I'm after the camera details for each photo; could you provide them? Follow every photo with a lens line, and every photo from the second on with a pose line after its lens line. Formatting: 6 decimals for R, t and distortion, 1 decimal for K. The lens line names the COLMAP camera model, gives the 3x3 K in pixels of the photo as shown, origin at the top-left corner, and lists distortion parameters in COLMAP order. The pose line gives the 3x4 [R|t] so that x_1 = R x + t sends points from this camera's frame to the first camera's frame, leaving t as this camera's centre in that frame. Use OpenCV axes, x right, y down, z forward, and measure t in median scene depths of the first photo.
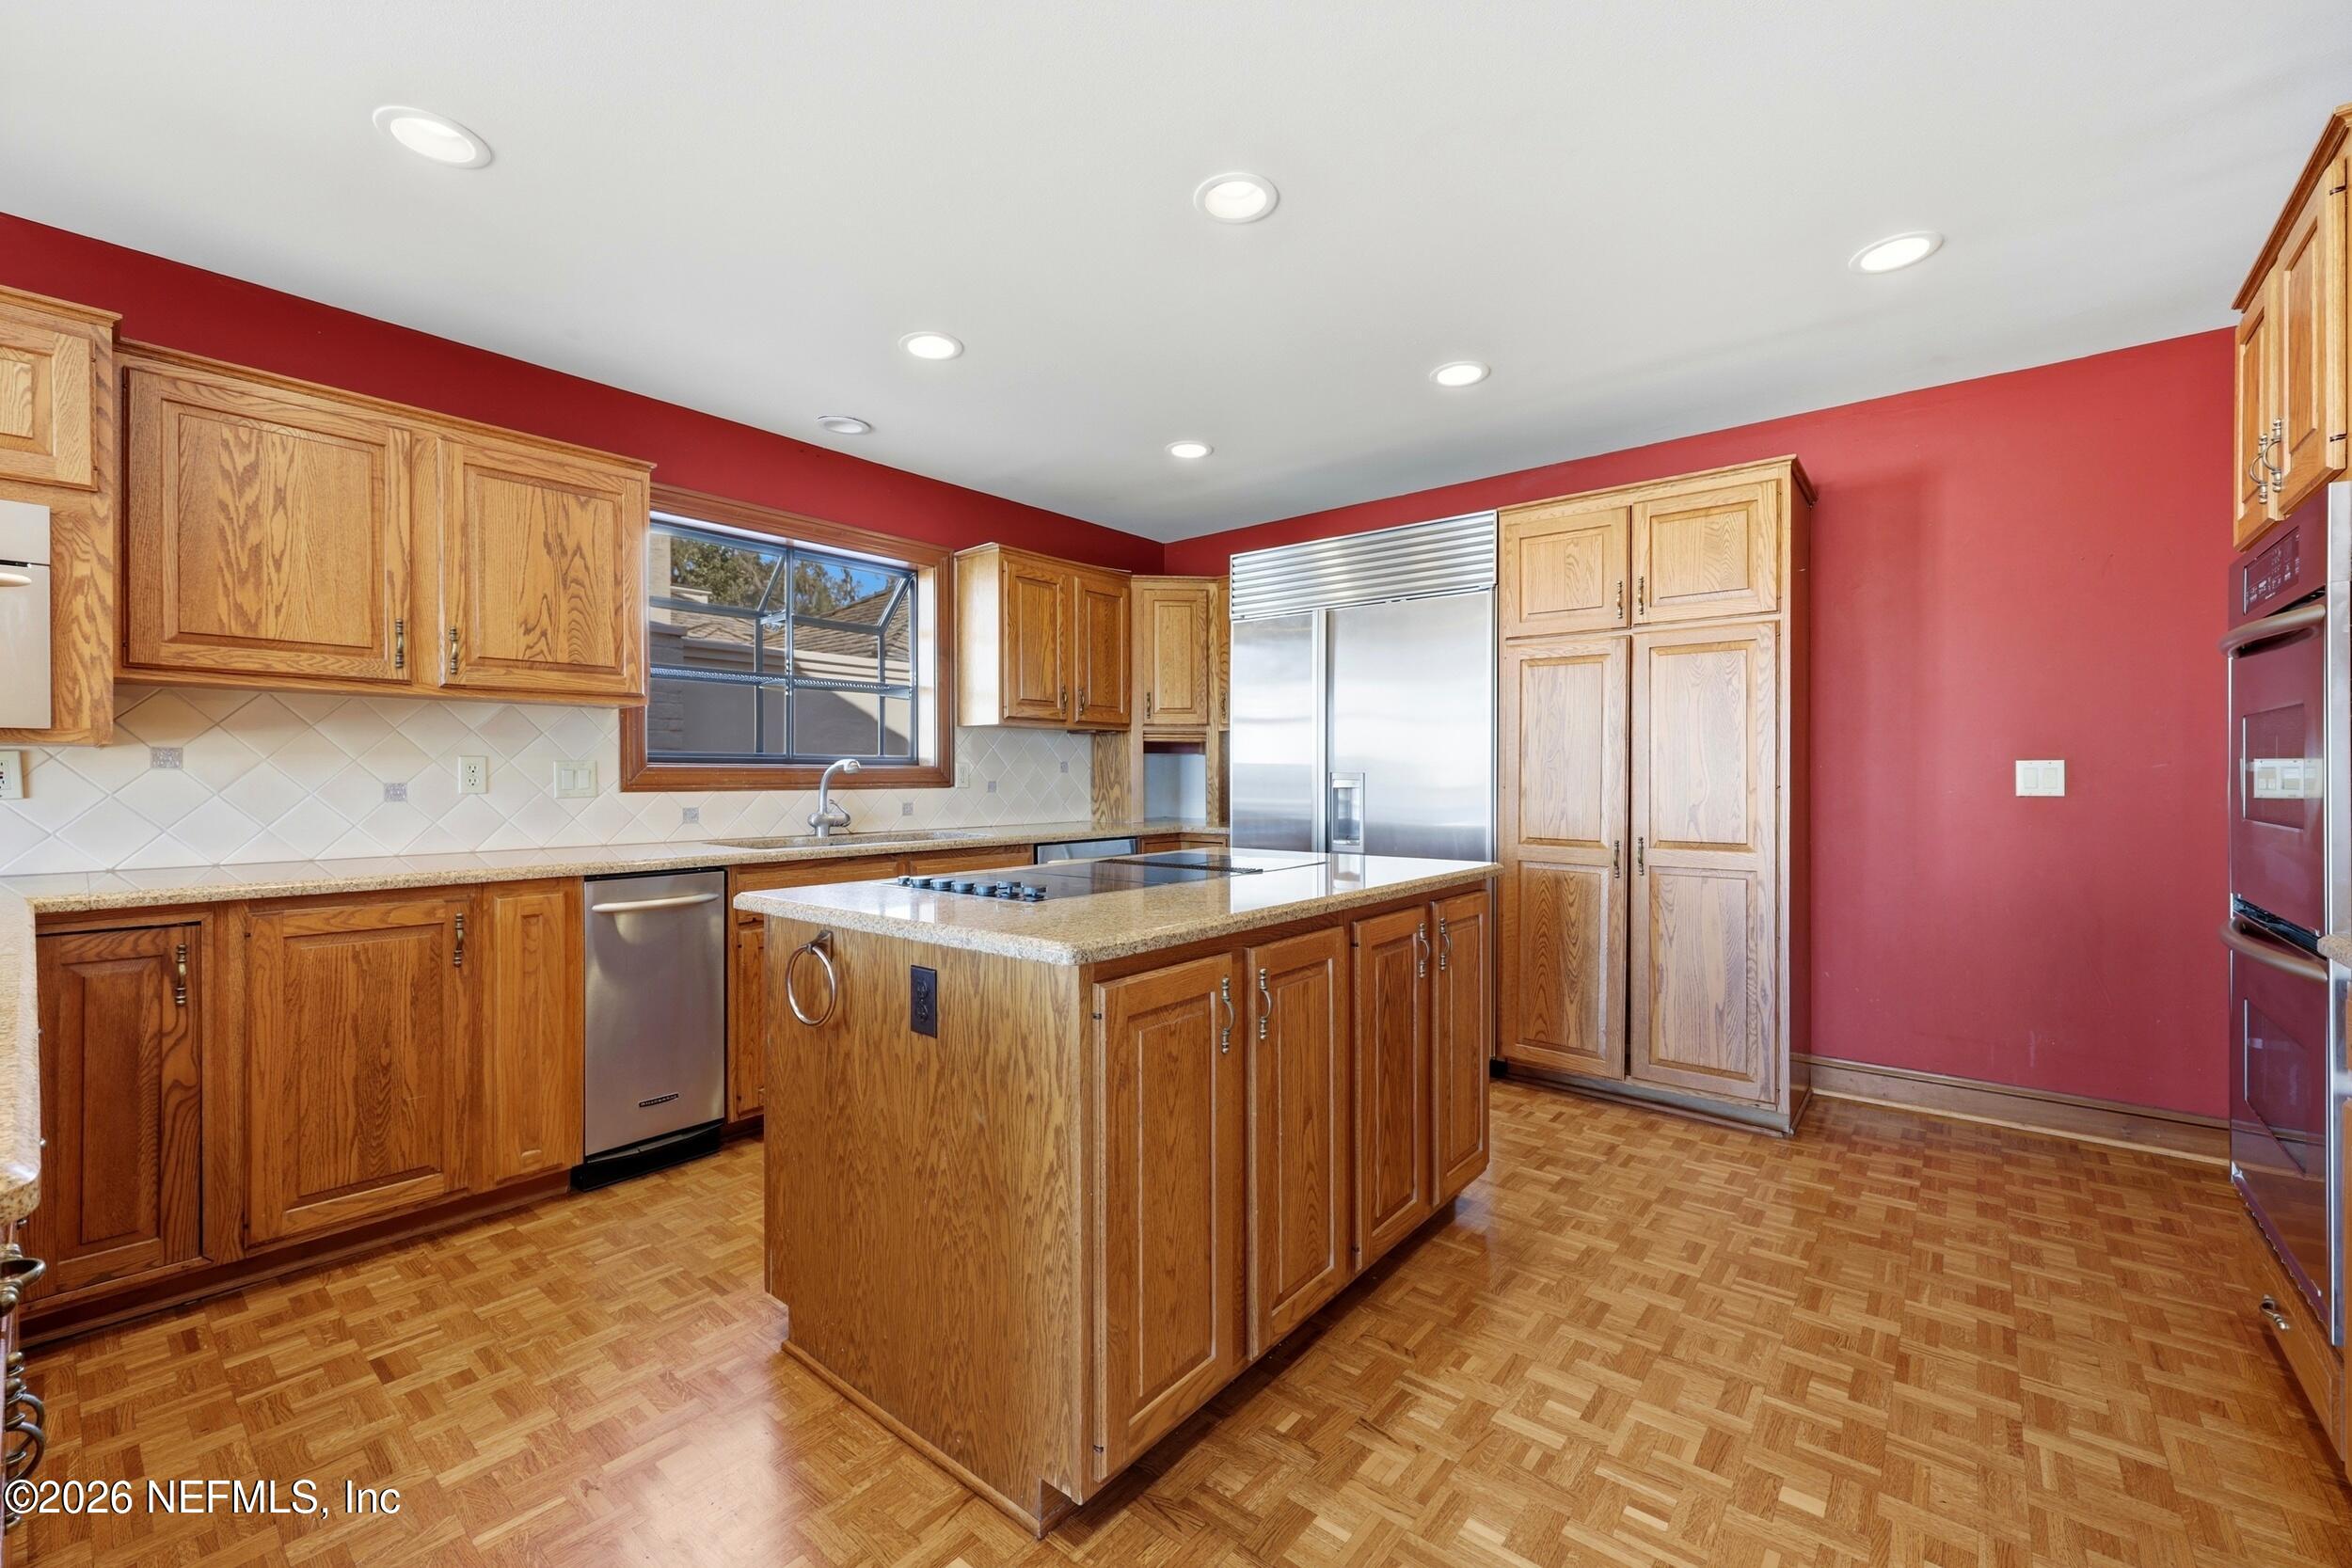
lens RADIAL K [[951.4, 0, 1178.4], [0, 951.4, 770.9], [0, 0, 1]] dist [-0.002029, 0.000878]
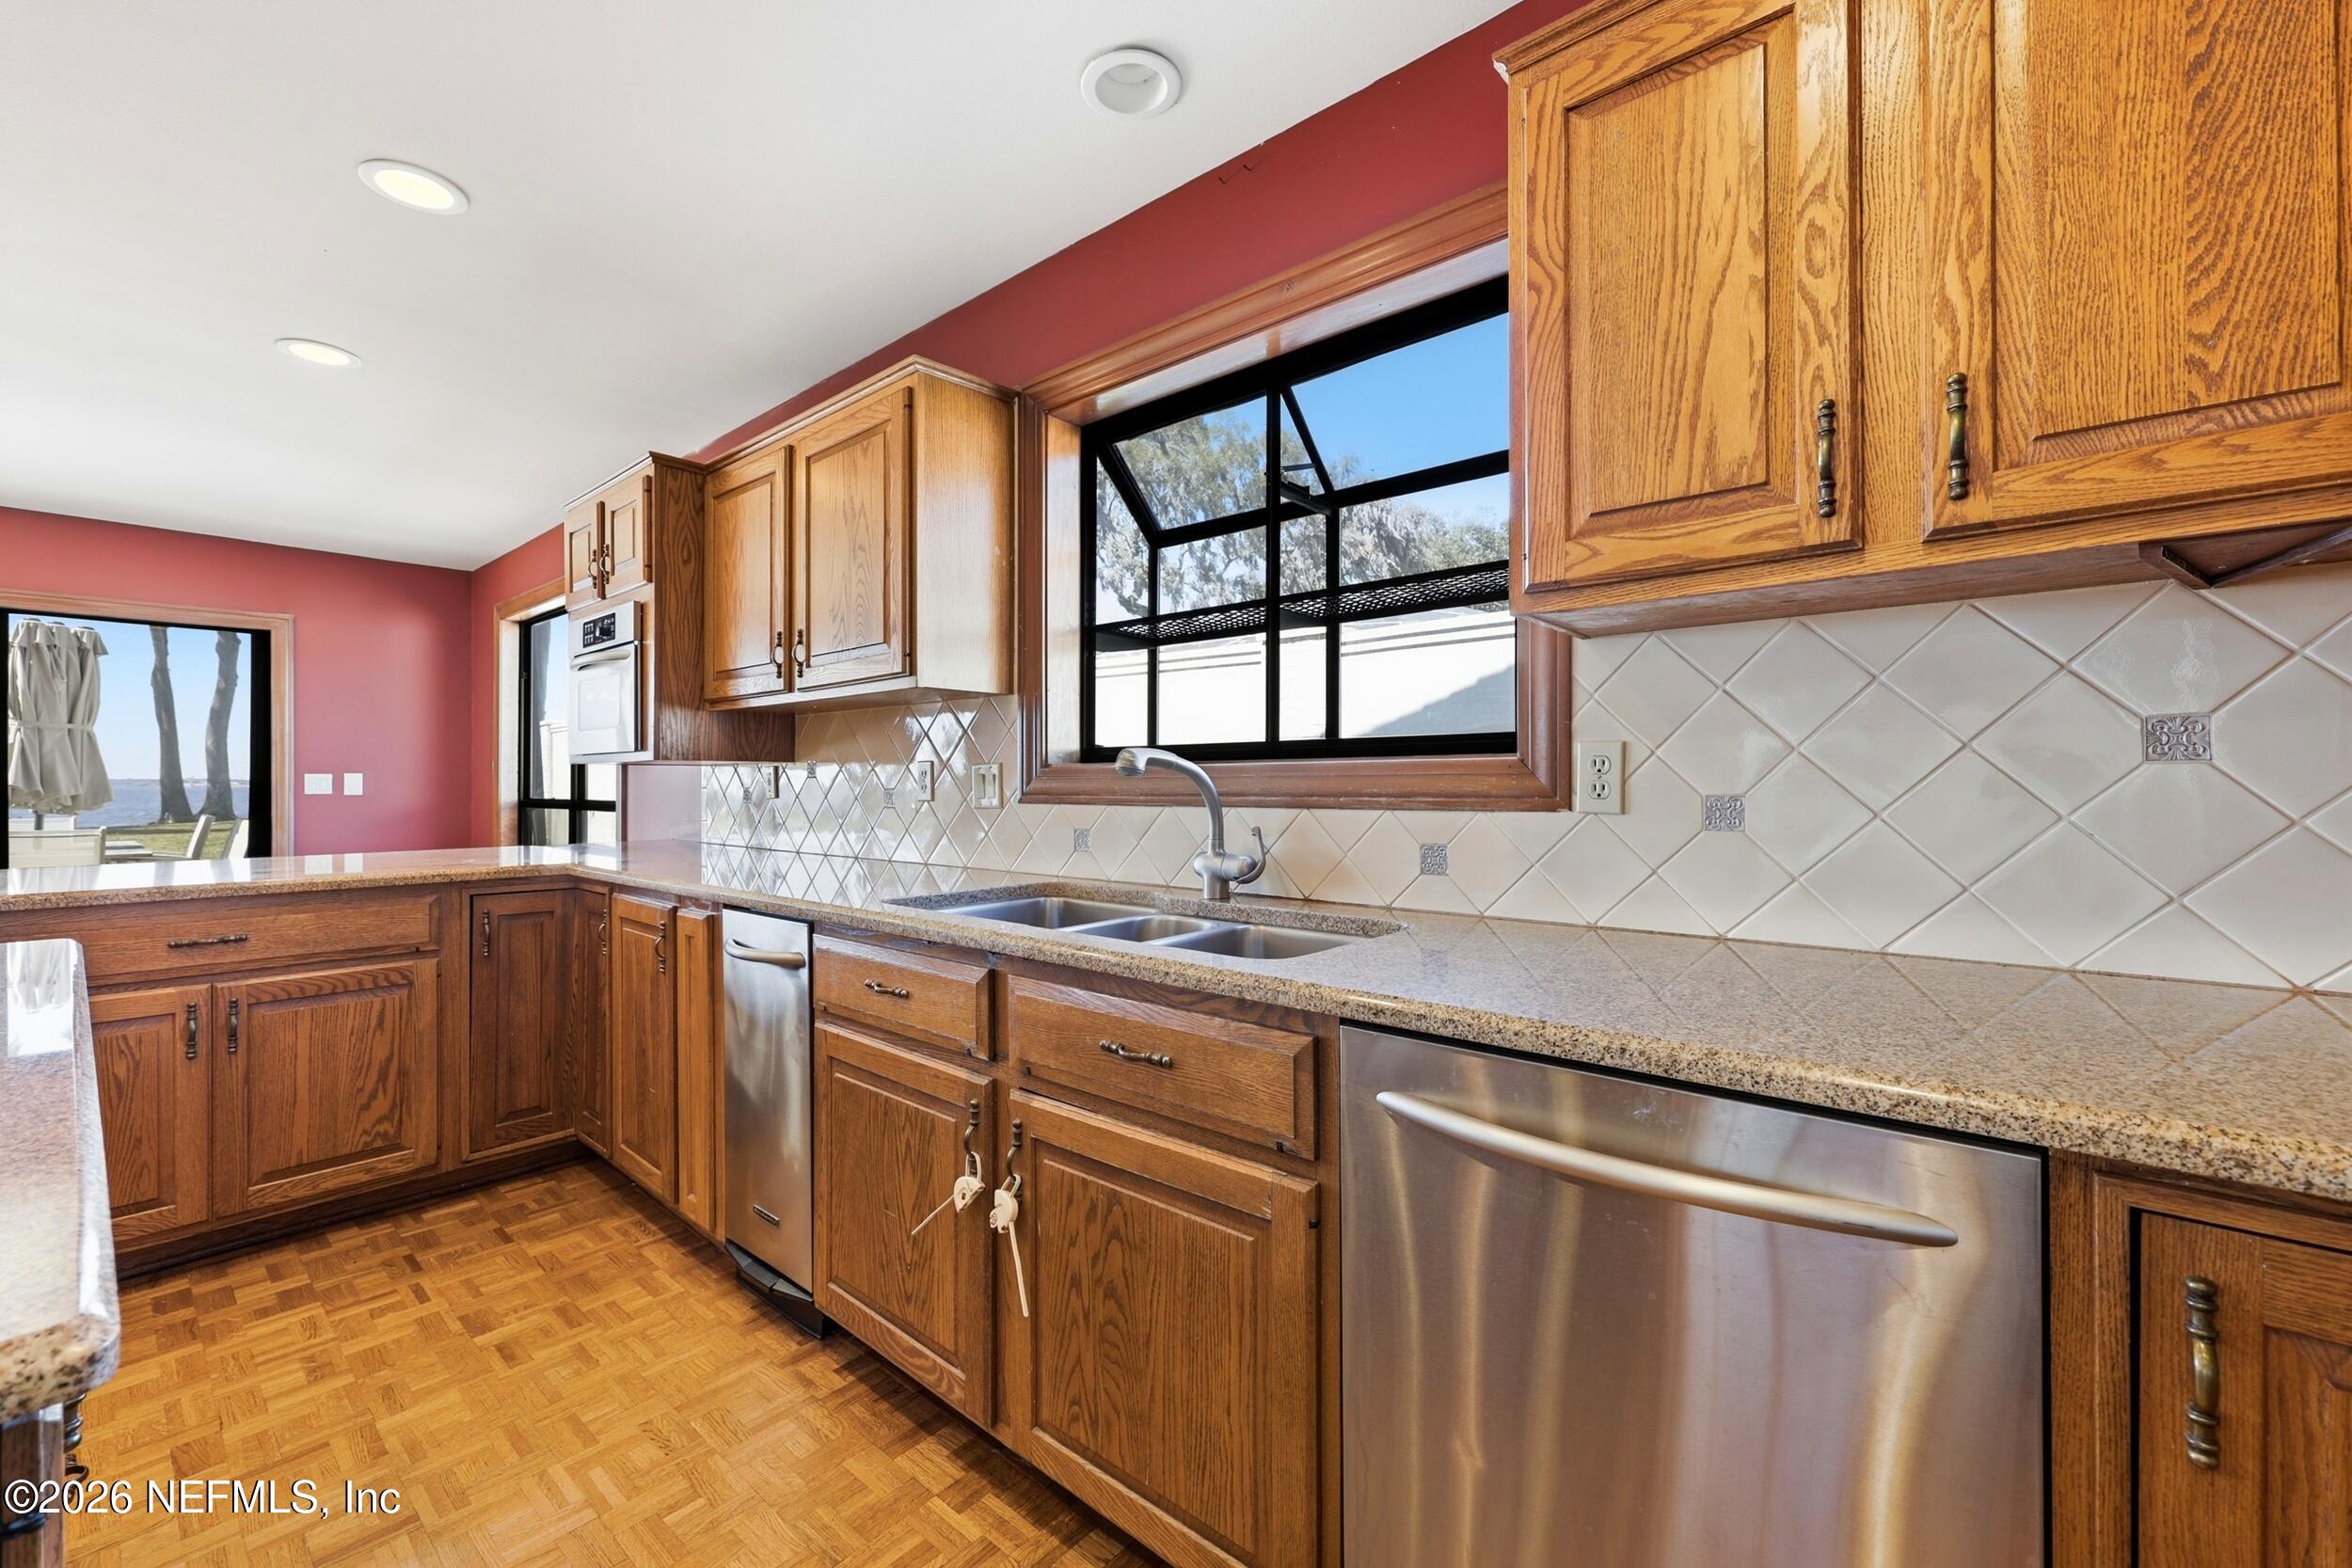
lens RADIAL K [[951.4, 0, 1170.3], [0, 951.4, 784.5], [0, 0, 1]] dist [-0.002029, 0.000878]
pose [[-0.016947, -0.000486, -0.999856, 0.172025], [0.008063, 0.999967, -0.000623, 0.008842], [0.999824, -0.008072, -0.016943, 1.189926]]
